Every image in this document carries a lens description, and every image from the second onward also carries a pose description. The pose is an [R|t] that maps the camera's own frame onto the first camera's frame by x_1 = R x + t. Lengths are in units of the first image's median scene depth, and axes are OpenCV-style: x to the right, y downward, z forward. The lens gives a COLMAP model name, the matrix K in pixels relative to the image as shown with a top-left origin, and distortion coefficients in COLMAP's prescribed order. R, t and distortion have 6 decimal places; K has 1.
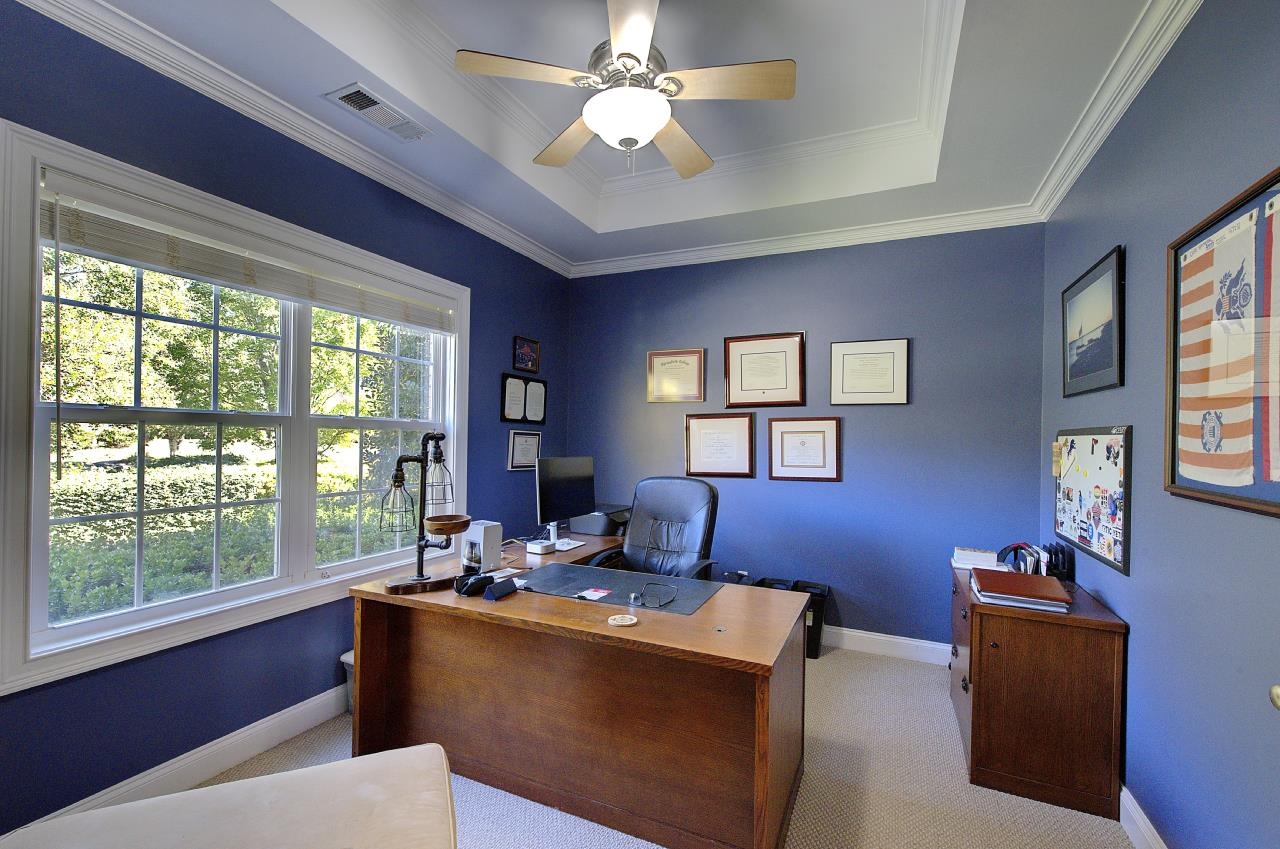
lens RADIAL K [[547.7, 0, 648.9], [0, 547.7, 435.1], [0, 0, 1]] dist [-0.000522, 0.000287]
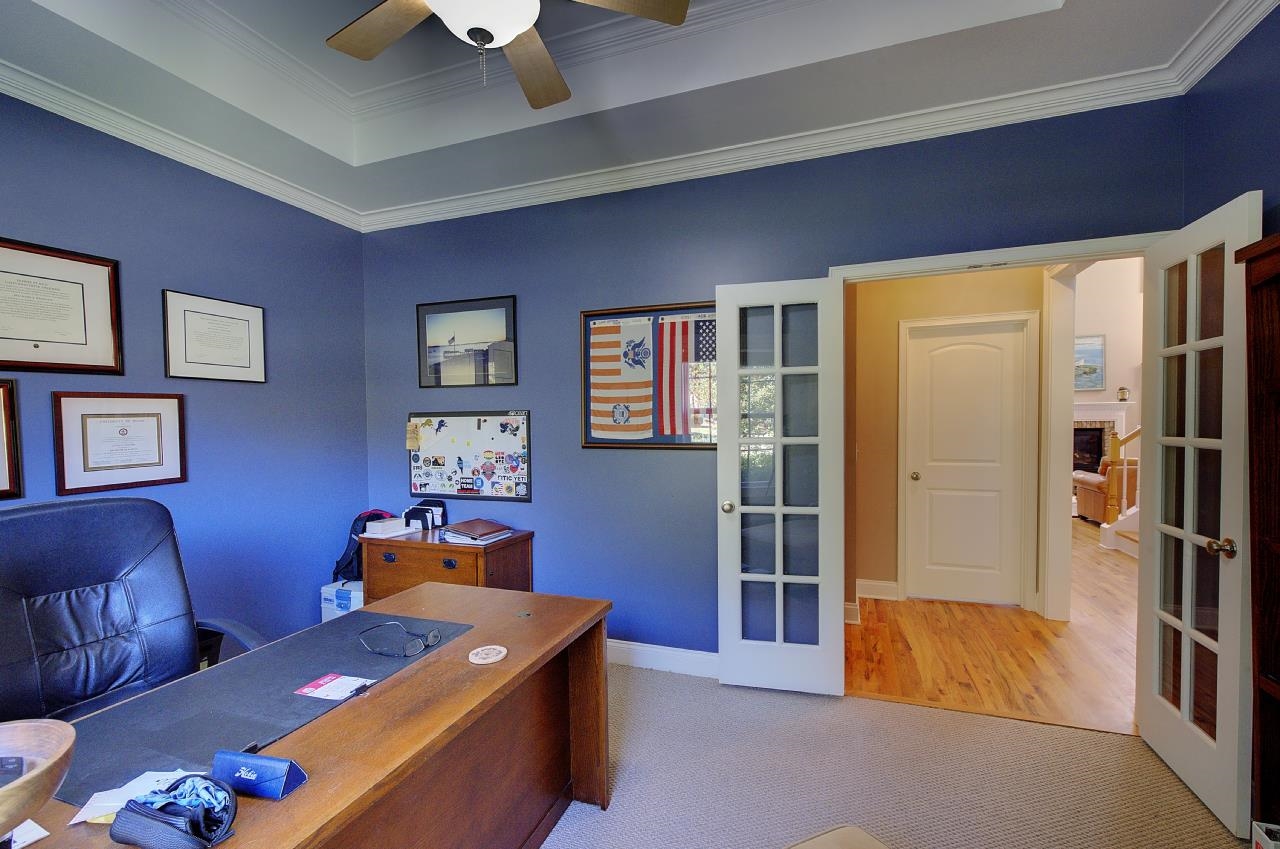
lens RADIAL K [[547.7, 0, 648.9], [0, 547.7, 435.1], [0, 0, 1]] dist [-0.000522, 0.000287]
pose [[-0.069916, -0.038541, 0.996808, -0.689119], [0.006753, 0.999212, 0.039108, -0.004477], [-0.997530, 0.009466, -0.069601, 0.677926]]
